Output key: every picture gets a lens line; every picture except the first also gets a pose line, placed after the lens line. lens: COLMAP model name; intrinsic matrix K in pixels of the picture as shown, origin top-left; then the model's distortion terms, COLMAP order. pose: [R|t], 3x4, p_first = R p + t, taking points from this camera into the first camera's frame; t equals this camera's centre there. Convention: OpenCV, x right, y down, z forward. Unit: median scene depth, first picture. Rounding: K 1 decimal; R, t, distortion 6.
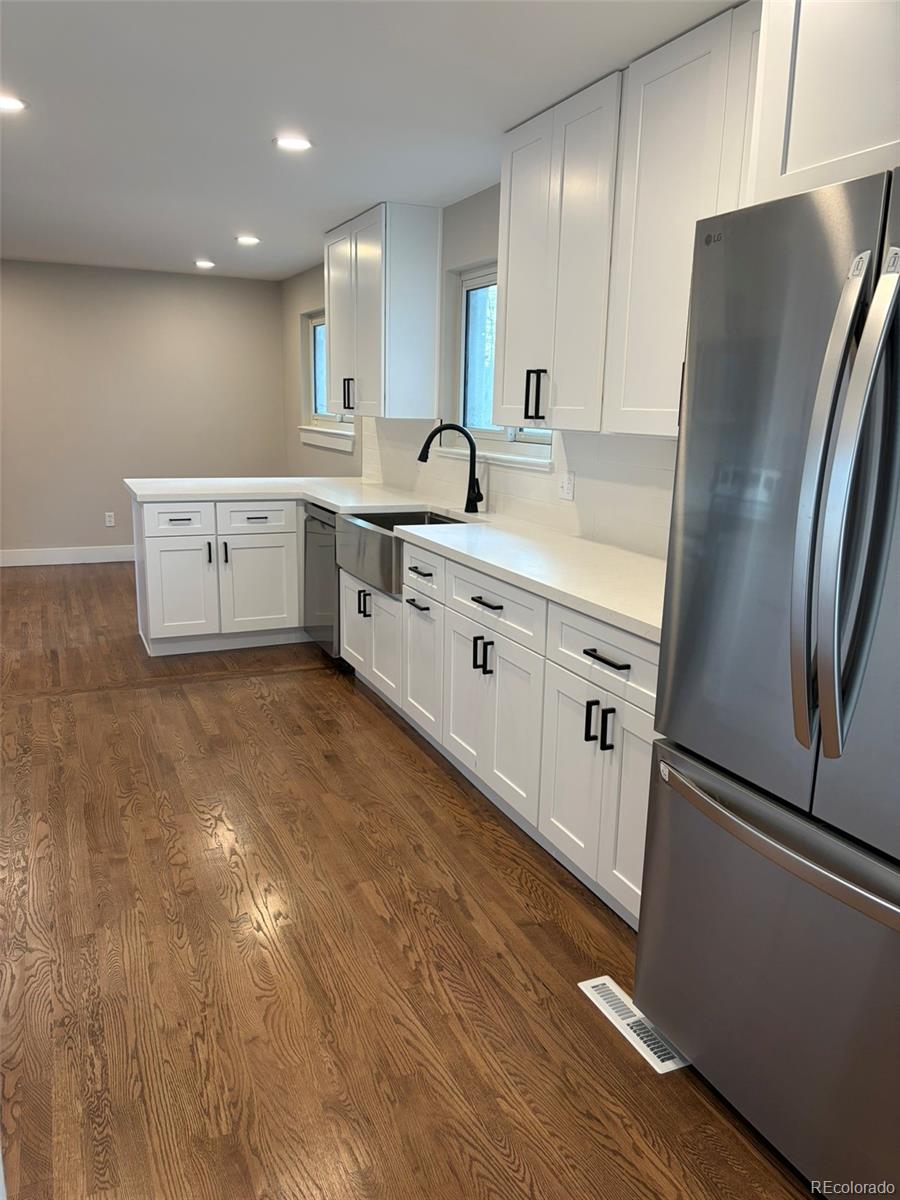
lens RADIAL K [[904.3, 0, 450.0], [0, 904.3, 600.0], [0, 0, 1]] dist [0.011862, 0.000454]
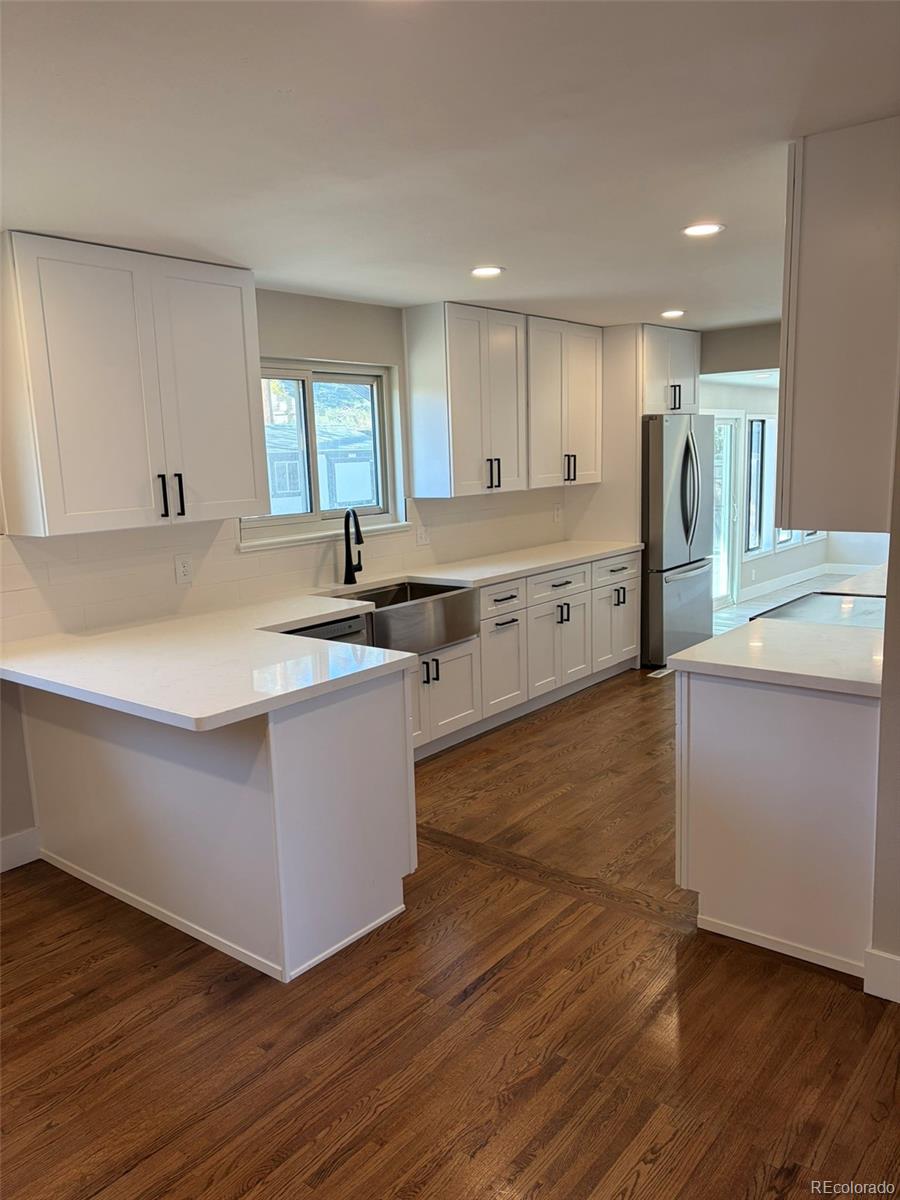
lens RADIAL K [[918.6, 0, 450.0], [0, 918.6, 600.0], [0, 0, 1]] dist [0.101535, -0.000570]
pose [[-0.466976, -0.148994, 0.871628, -1.183115], [0.212800, 0.937800, 0.274313, -0.419576], [-0.858283, 0.313579, -0.406224, 1.568388]]
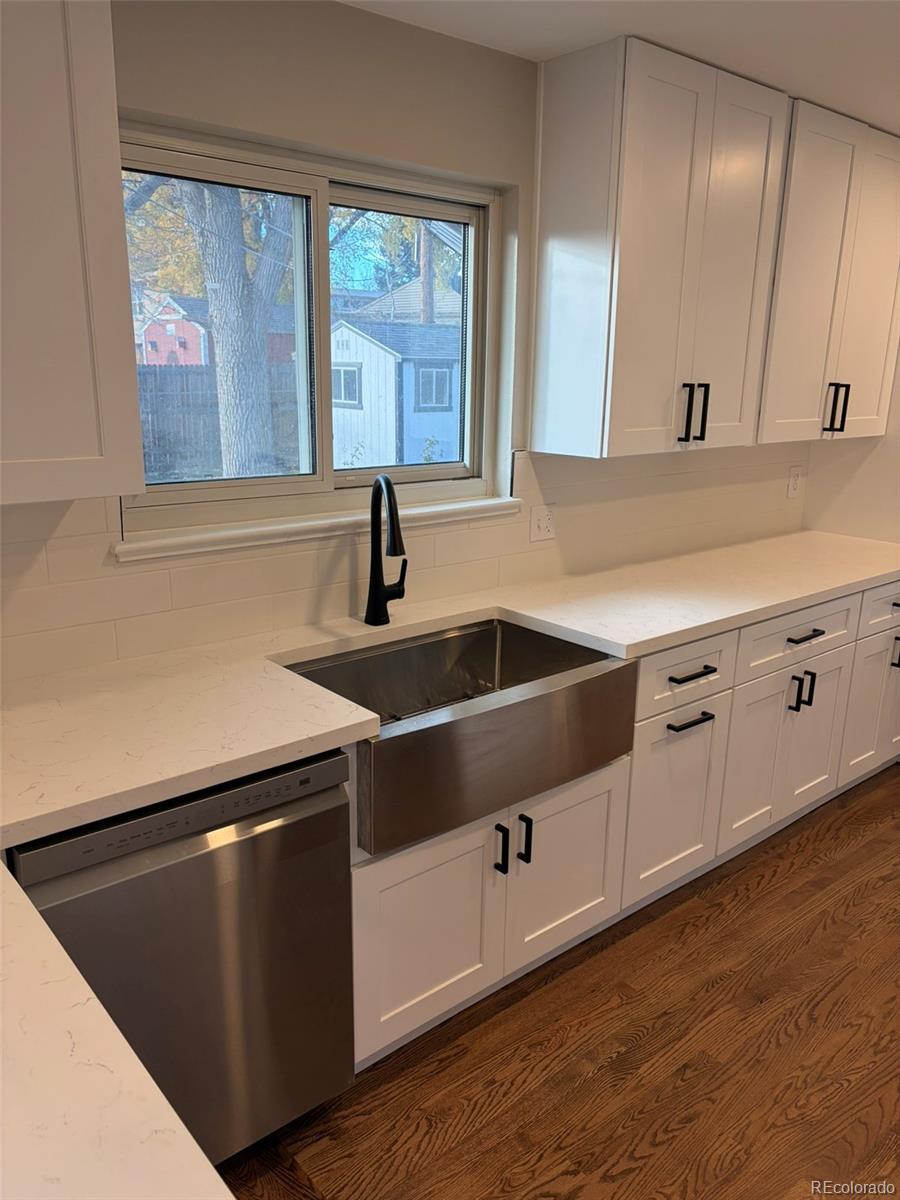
lens RADIAL K [[904.3, 0, 450.0], [0, 904.3, 600.0], [0, 0, 1]] dist [0.011862, 0.000454]
pose [[-0.283177, -0.266521, 0.921291, -0.572496], [0.184615, 0.927498, 0.325061, -0.326532], [-0.941131, 0.262134, -0.213443, 1.234670]]
